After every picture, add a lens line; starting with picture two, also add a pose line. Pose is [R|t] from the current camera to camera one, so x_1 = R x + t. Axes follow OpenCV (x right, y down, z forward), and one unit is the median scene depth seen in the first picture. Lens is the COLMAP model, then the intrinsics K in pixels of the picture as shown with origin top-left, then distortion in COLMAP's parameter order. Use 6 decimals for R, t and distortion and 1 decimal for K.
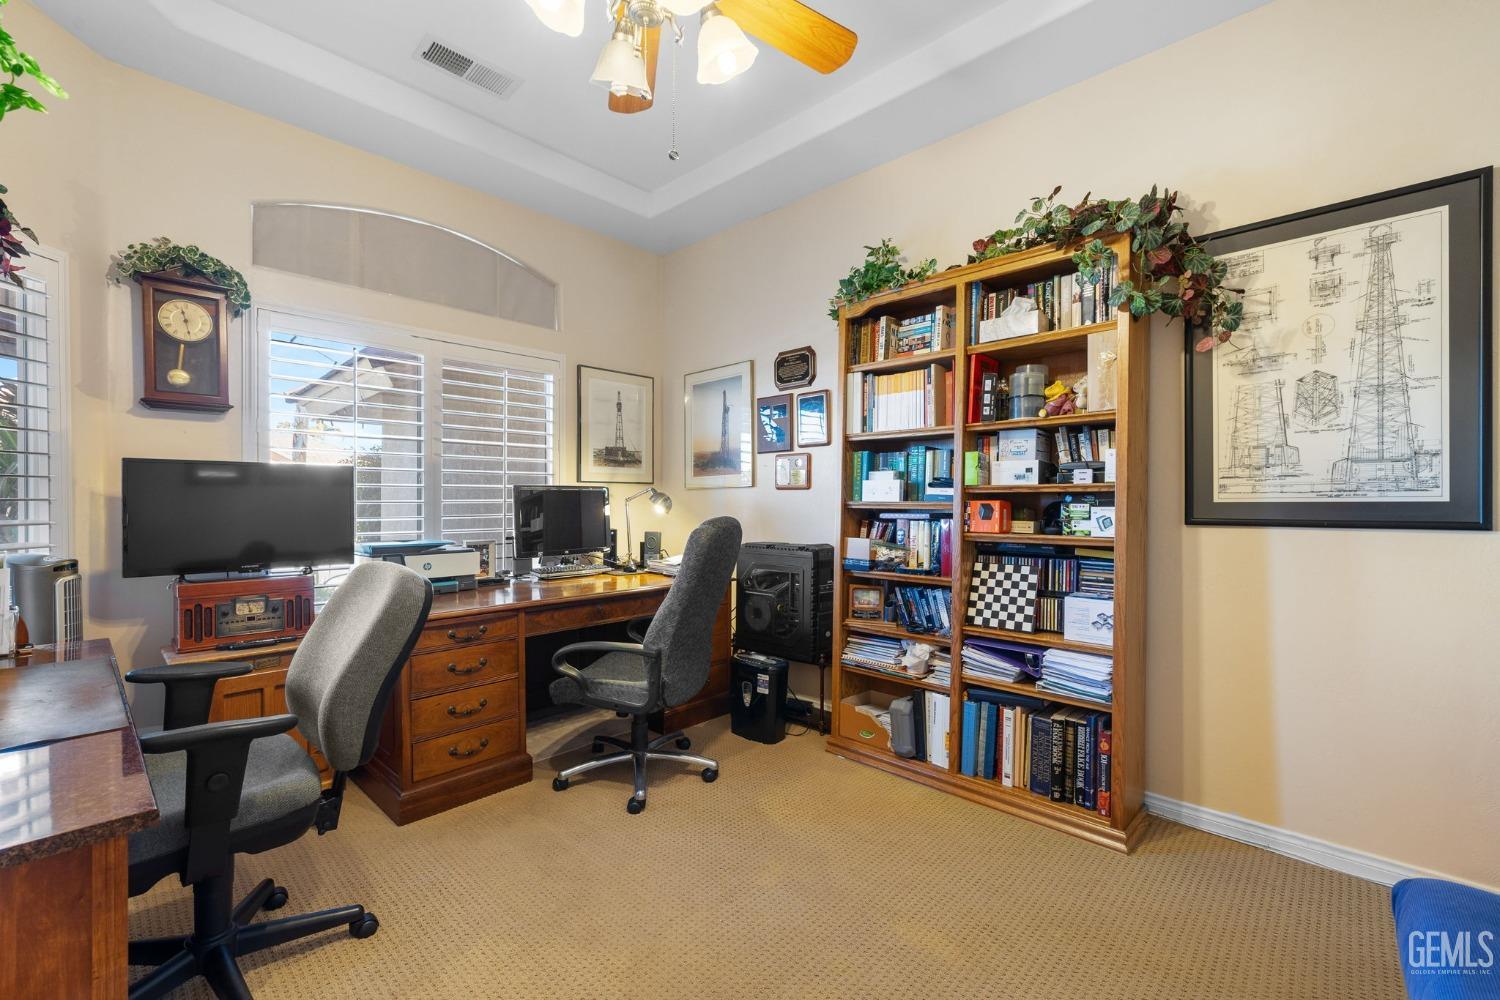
lens RADIAL K [[644.4, 0, 736.3], [0, 644.4, 501.4], [0, 0, 1]] dist [0.003111, -0.000119]
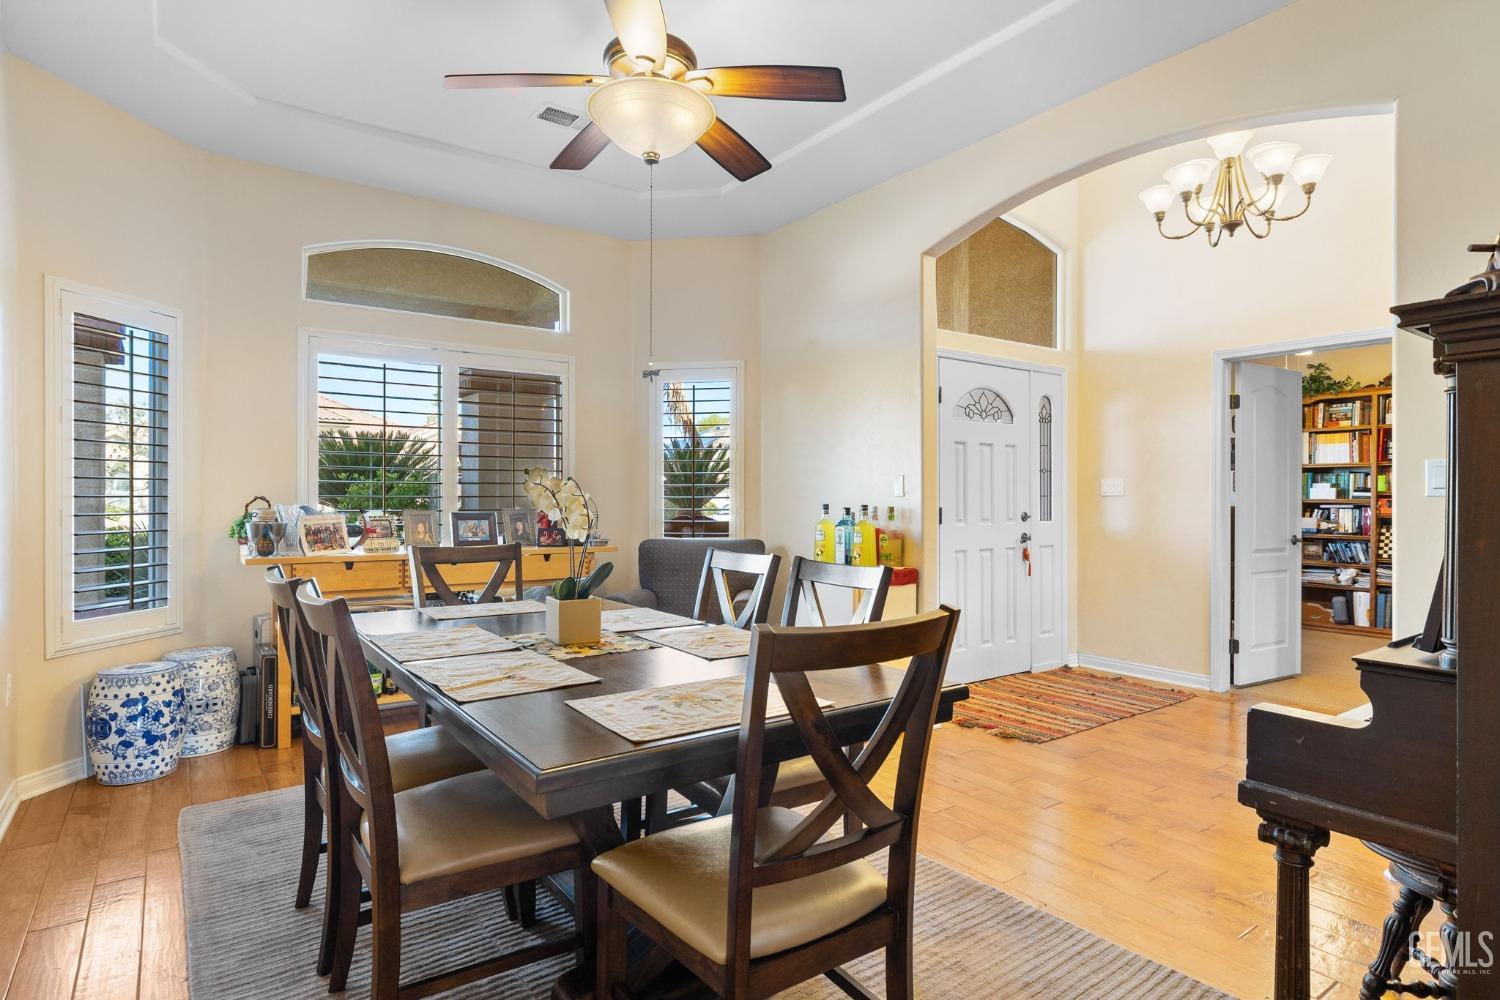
lens RADIAL K [[775.9, 0, 751.7], [0, 775.9, 501.2], [0, 0, 1]] dist [-0.003255, 0.002028]
pose [[0.986558, 0.003604, -0.163373, -1.150308], [-0.003044, 0.999989, 0.003681, 0.004063], [0.163384, -0.003135, 0.986558, -1.681397]]
